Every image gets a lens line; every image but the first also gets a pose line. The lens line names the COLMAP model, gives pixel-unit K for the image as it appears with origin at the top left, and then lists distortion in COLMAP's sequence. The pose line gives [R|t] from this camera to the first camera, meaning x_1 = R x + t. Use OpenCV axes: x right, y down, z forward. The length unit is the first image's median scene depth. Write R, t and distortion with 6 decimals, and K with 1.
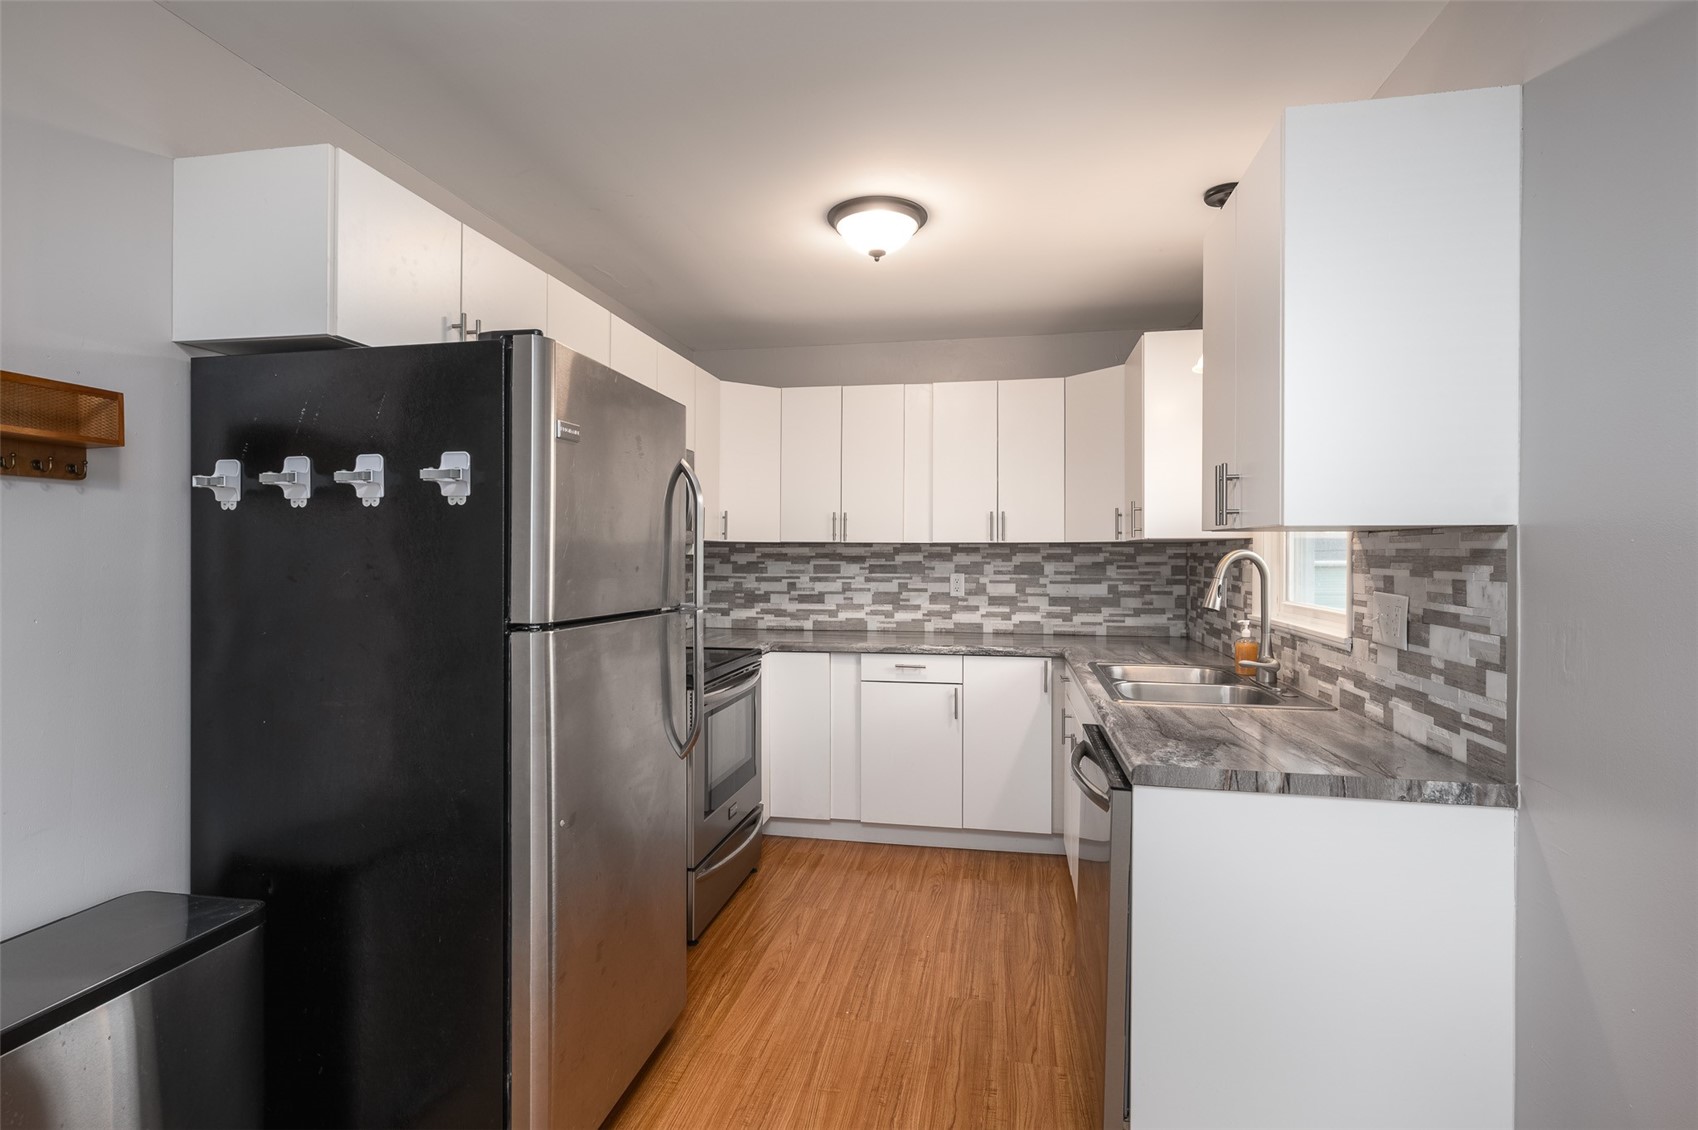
lens RADIAL K [[810.2, 0, 847.2], [0, 810.2, 548.8], [0, 0, 1]] dist [-0.002015, -0.000158]
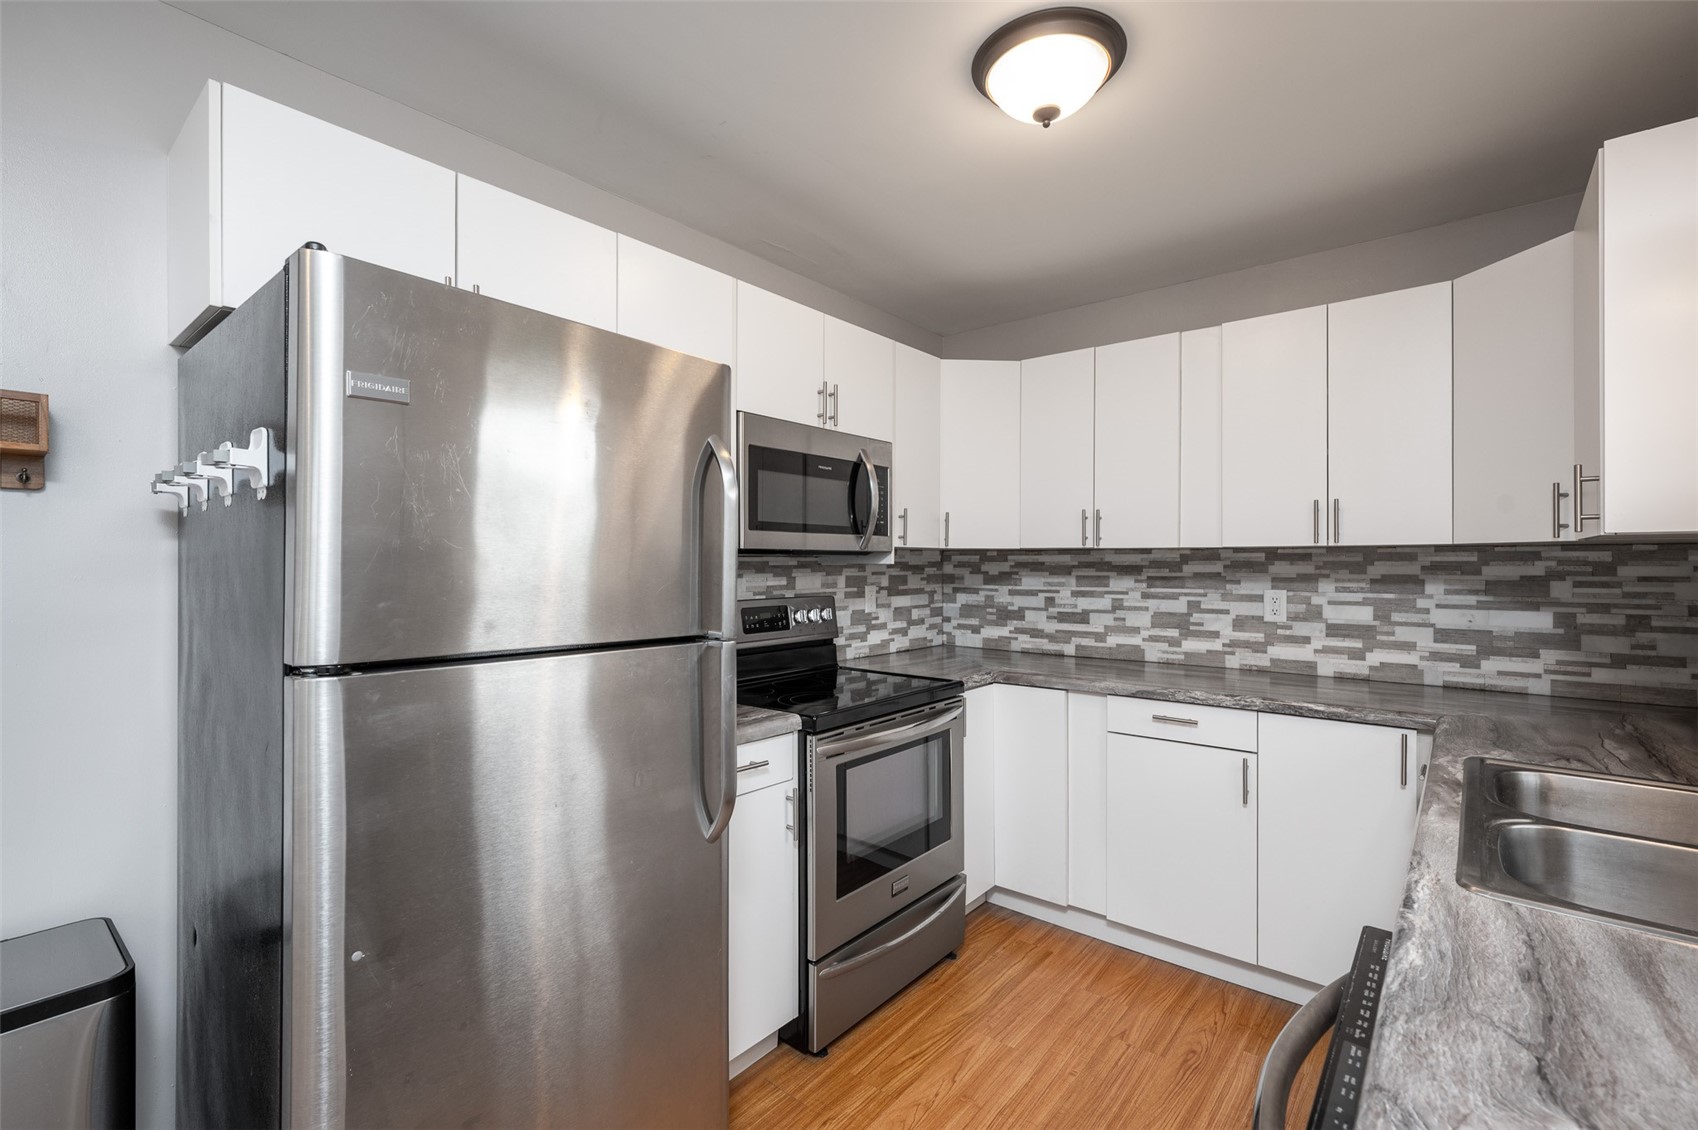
lens RADIAL K [[739.0, 0, 845.2], [0, 739.0, 560.5], [0, 0, 1]] dist [-0.000545, -0.000565]
pose [[0.875821, -0.002539, -0.482629, 0.141065], [0.004377, 0.999987, 0.002681, 0.001234], [0.482616, -0.004461, 0.875821, 0.292702]]
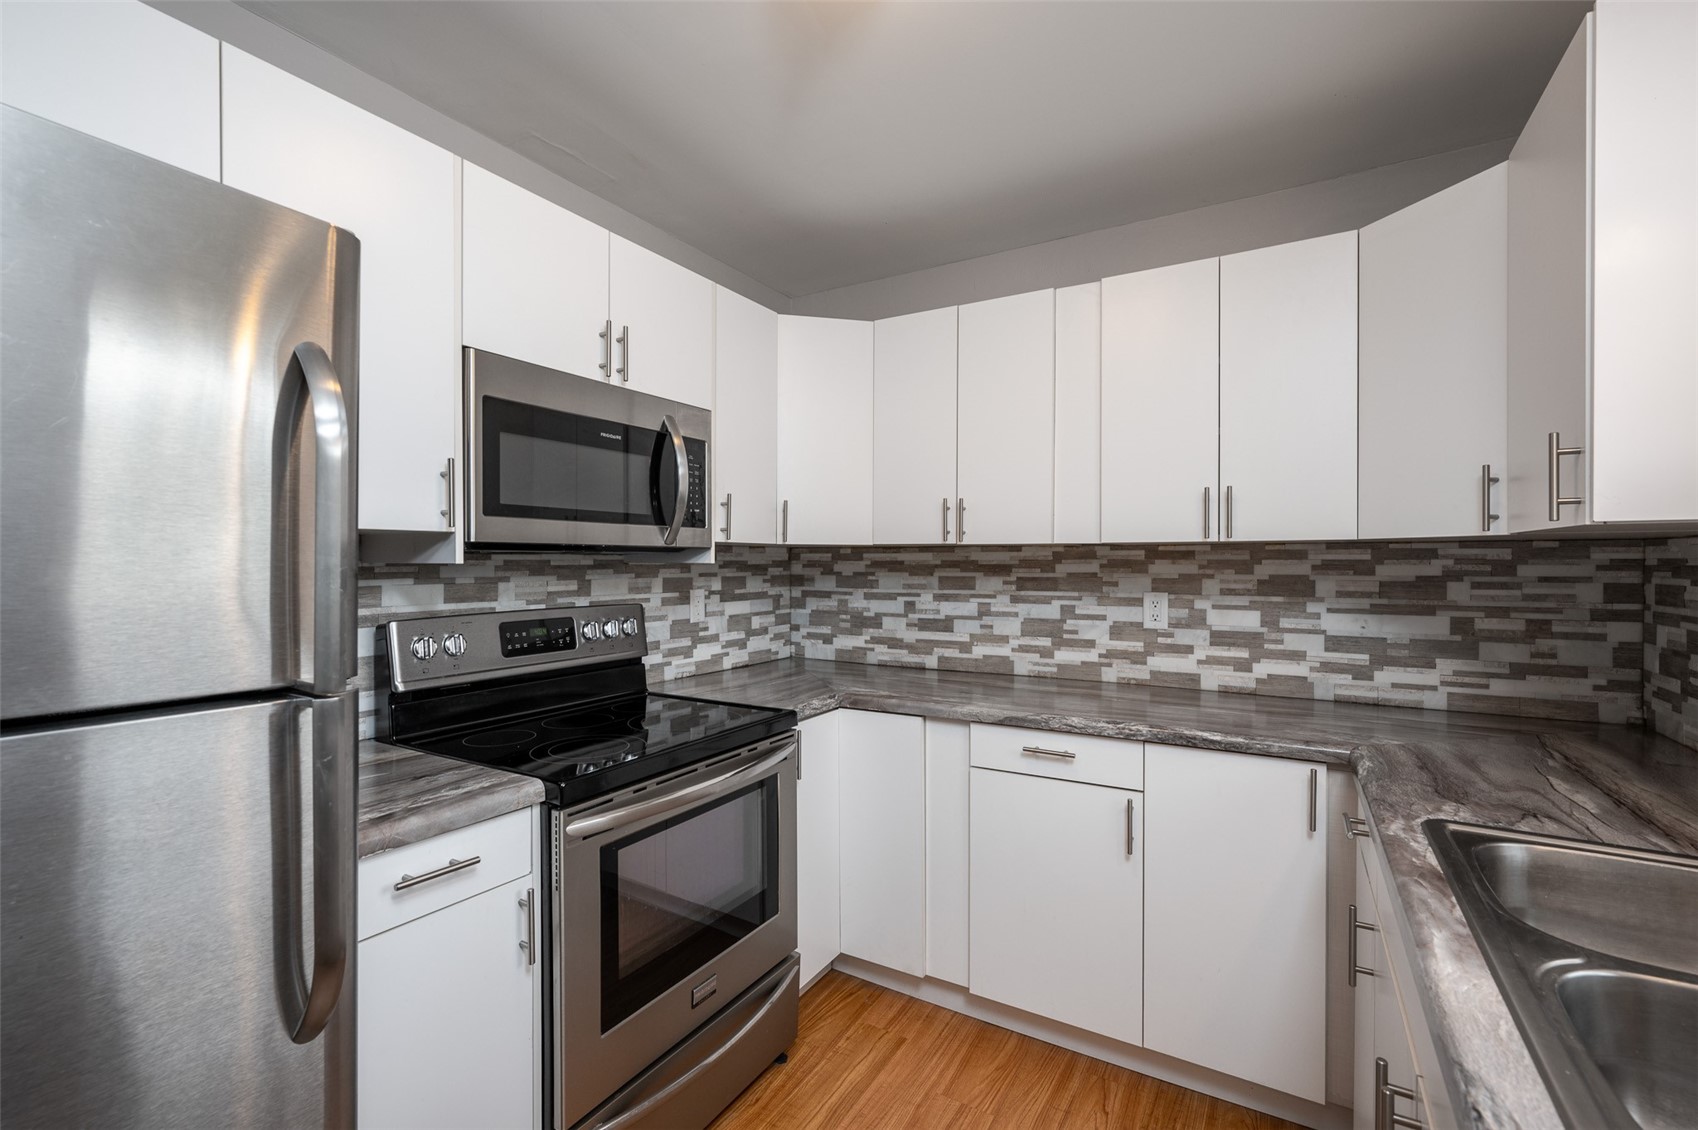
lens RADIAL K [[739.0, 0, 840.1], [0, 739.0, 563.6], [0, 0, 1]] dist [-0.000545, -0.000565]
pose [[0.939282, -0.000812, -0.343144, 0.122436], [0.004203, 0.999949, 0.009136, 0.002175], [0.343120, -0.010024, 0.939238, 0.452074]]
